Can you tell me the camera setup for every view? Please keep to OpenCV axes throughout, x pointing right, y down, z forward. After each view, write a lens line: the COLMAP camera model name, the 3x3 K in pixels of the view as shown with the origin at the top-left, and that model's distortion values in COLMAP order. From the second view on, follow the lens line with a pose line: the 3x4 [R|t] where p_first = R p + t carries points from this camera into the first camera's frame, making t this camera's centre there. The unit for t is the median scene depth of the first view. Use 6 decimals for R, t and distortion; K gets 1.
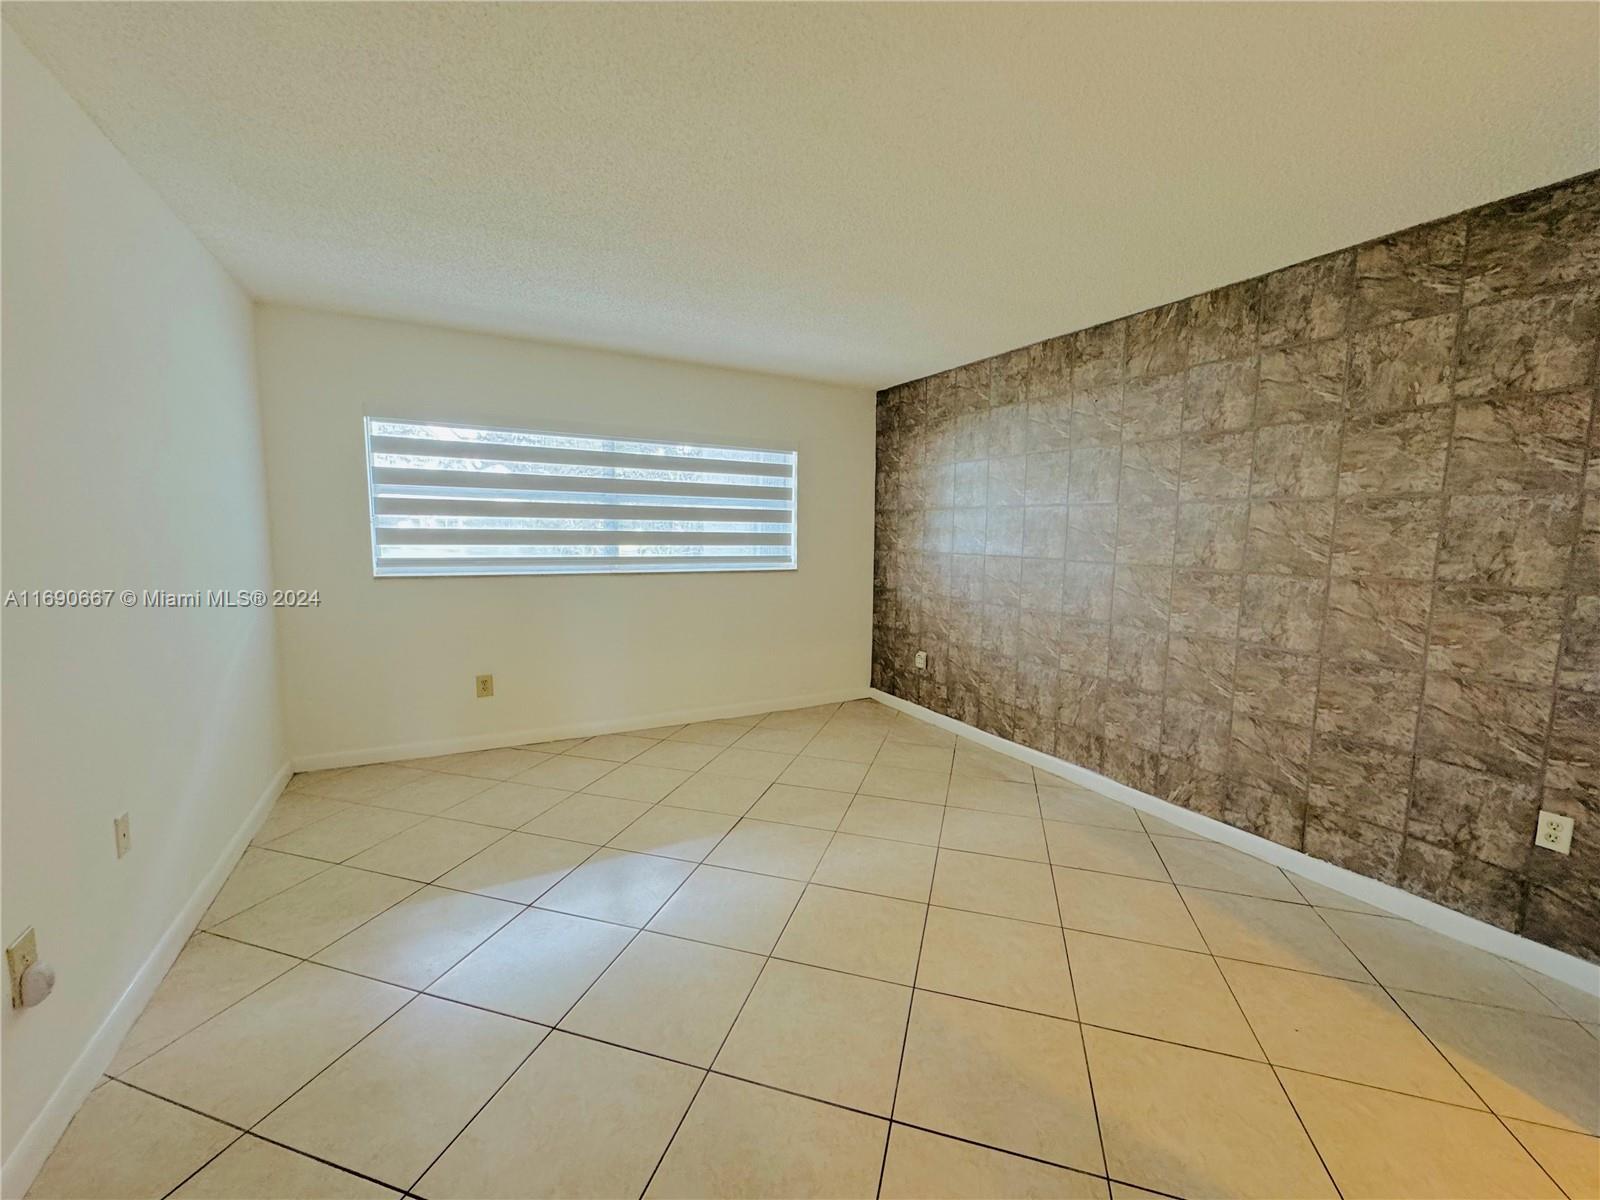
lens RADIAL K [[636.8, 0, 795.9], [0, 636.8, 590.3], [0, 0, 1]] dist [-0.003583, 0.000547]
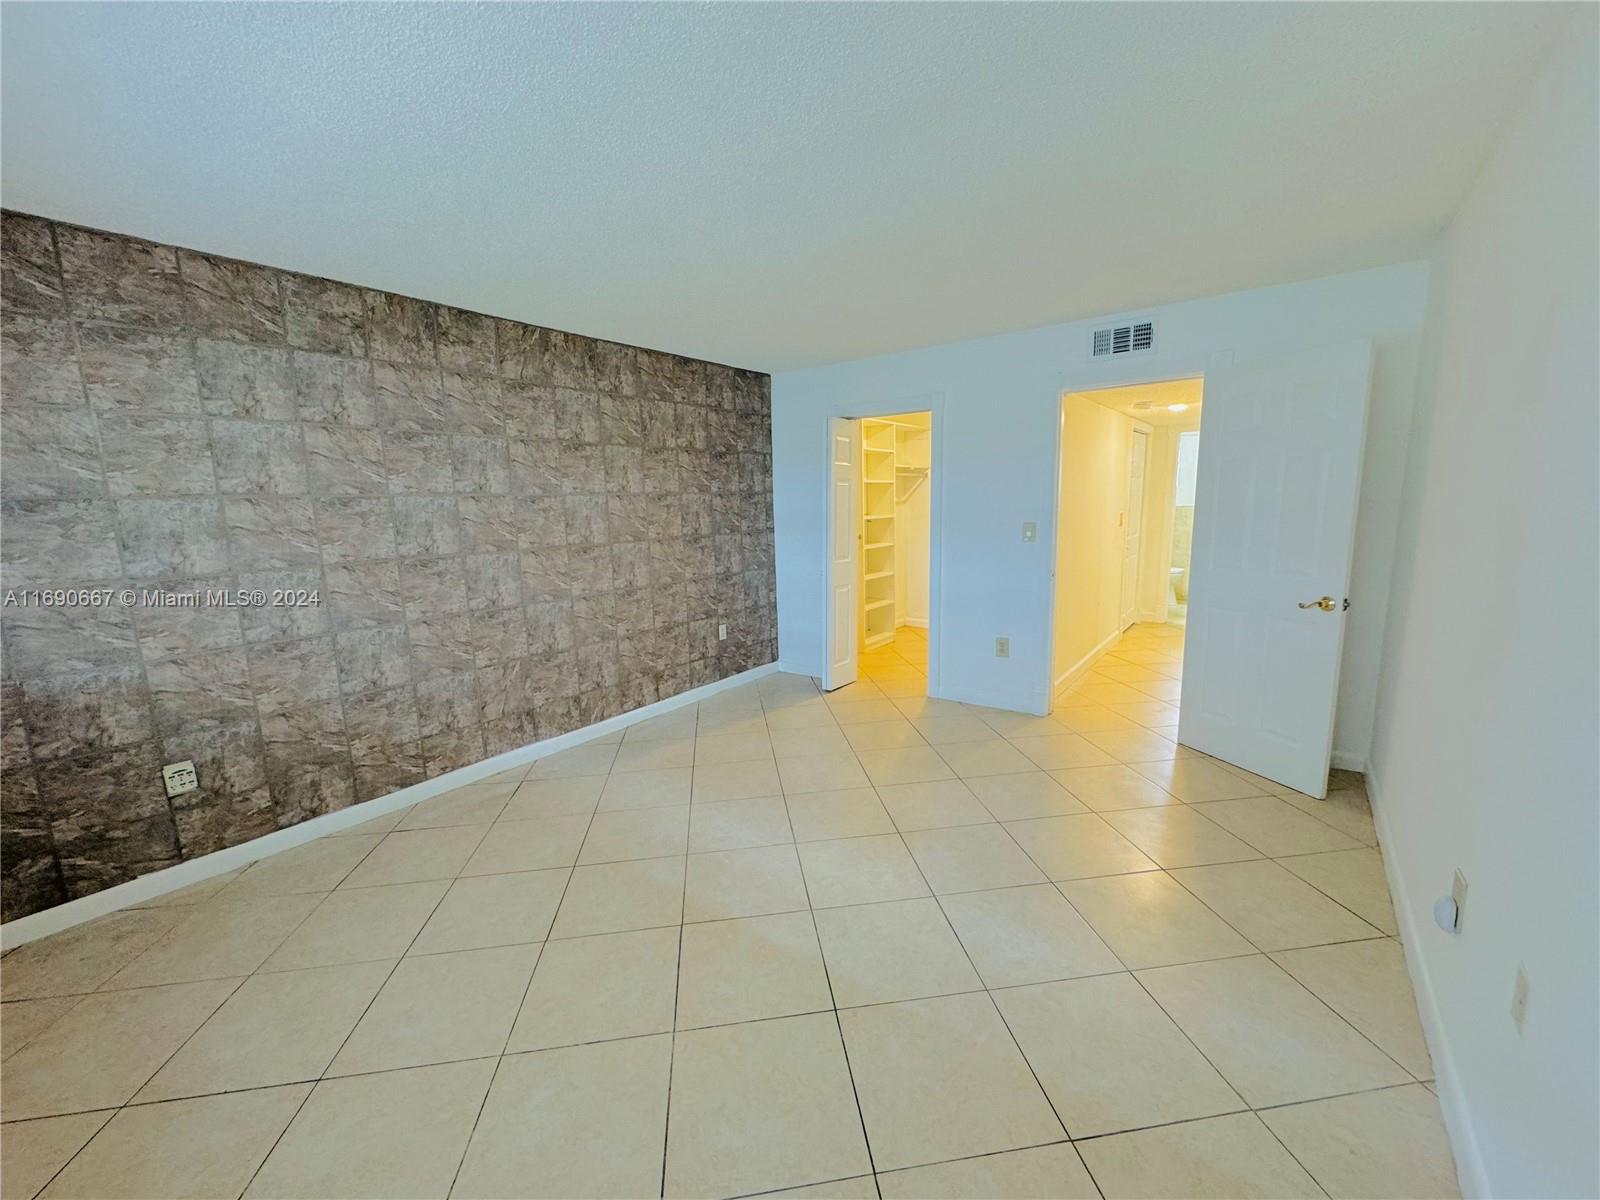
lens RADIAL K [[636.8, 0, 798.3], [0, 636.8, 586.3], [0, 0, 1]] dist [-0.003583, 0.000547]
pose [[-0.409828, -0.132351, 0.902510, -0.695270], [0.100968, 0.976755, 0.189089, -0.141645], [-0.906557, 0.168619, -0.386938, 1.022684]]
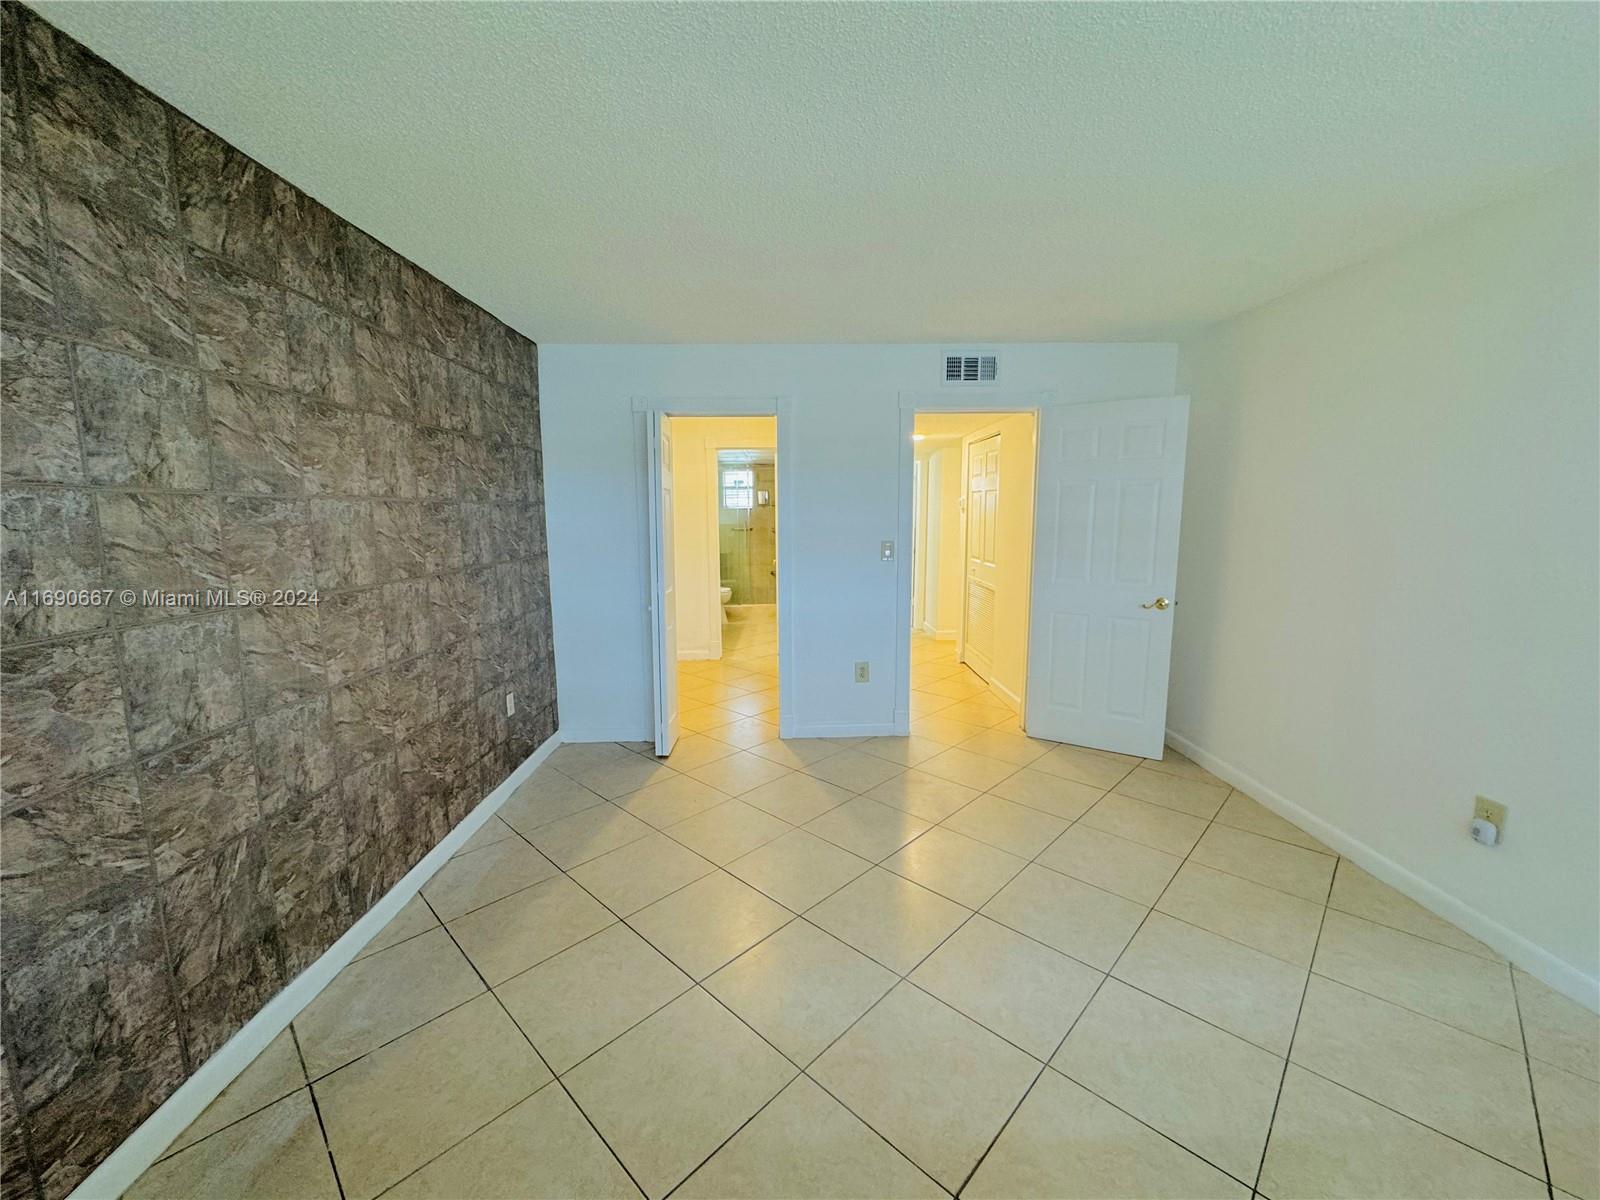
lens RADIAL K [[636.8, 0, 796.2], [0, 636.8, 590.0], [0, 0, 1]] dist [-0.003583, 0.000547]
pose [[-0.884658, -0.070098, 0.460941, -0.147920], [0.033235, 0.976637, 0.212309, -0.155555], [-0.465055, 0.203140, -0.861660, 1.261412]]
